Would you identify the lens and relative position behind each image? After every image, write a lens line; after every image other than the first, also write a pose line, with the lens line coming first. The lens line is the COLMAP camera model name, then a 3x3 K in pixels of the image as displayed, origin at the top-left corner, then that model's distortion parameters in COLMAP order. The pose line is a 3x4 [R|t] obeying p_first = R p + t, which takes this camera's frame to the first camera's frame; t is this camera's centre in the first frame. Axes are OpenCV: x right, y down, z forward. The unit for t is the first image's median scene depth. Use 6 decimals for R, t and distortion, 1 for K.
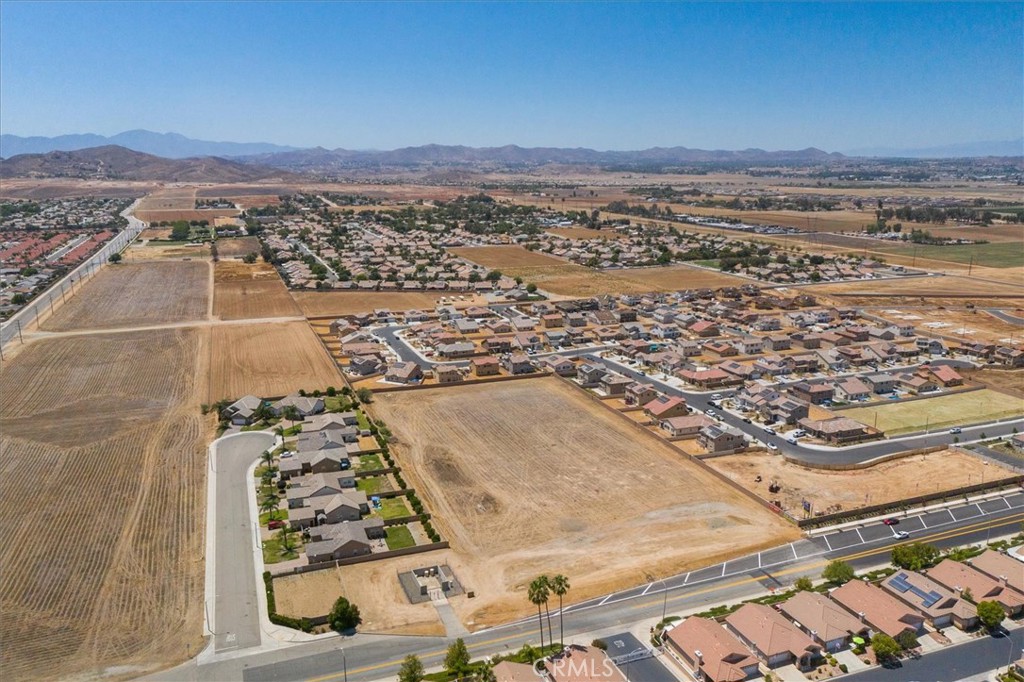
lens RADIAL K [[801.4, 0, 513.2], [0, 801.4, 338.9], [0, 0, 1]] dist [-0.012354, -0.000282]
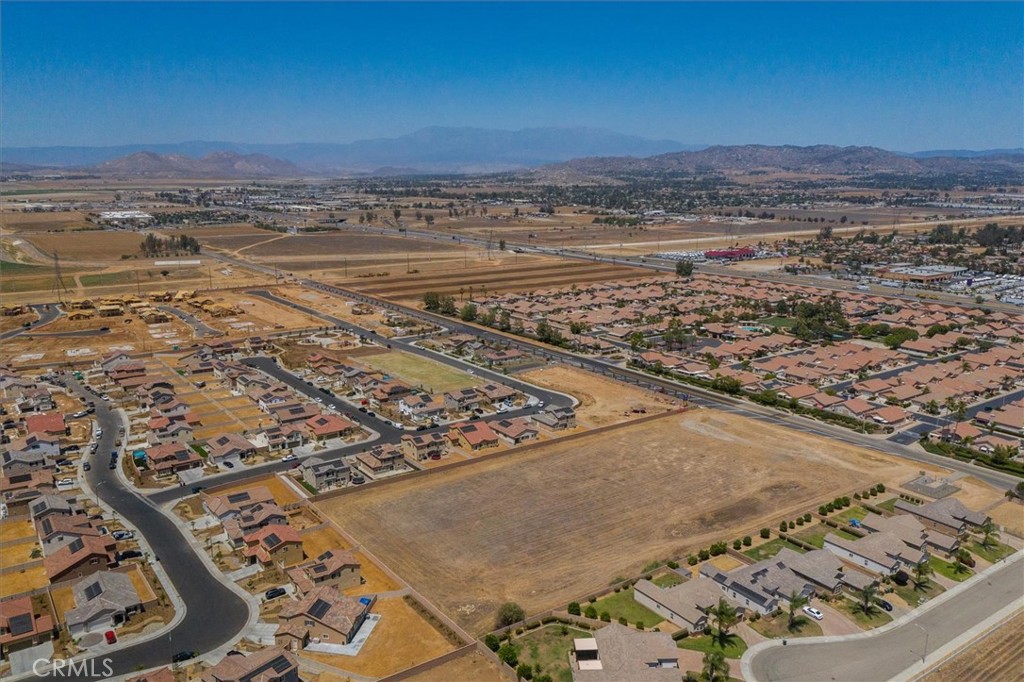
lens RADIAL K [[801.4, 0, 513.2], [0, 801.4, 338.9], [0, 0, 1]] dist [-0.012354, -0.000282]
pose [[-0.254907, -0.196580, 0.946773, -0.591839], [0.207894, 0.945079, 0.252201, -0.212795], [-0.944353, 0.261116, -0.200040, 0.967244]]
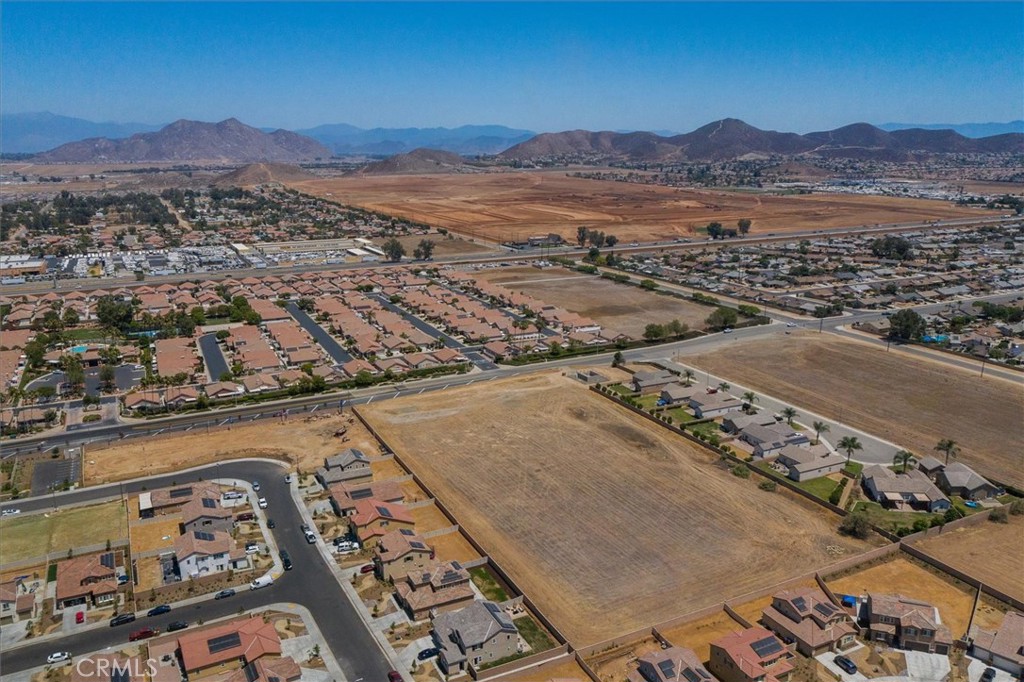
lens RADIAL K [[801.4, 0, 513.2], [0, 801.4, 338.9], [0, 0, 1]] dist [-0.012354, -0.000282]
pose [[-0.995518, 0.034500, -0.088057, 0.117124], [-0.007639, 0.898715, 0.438466, -0.298795], [0.094265, 0.437173, -0.894424, 1.341544]]
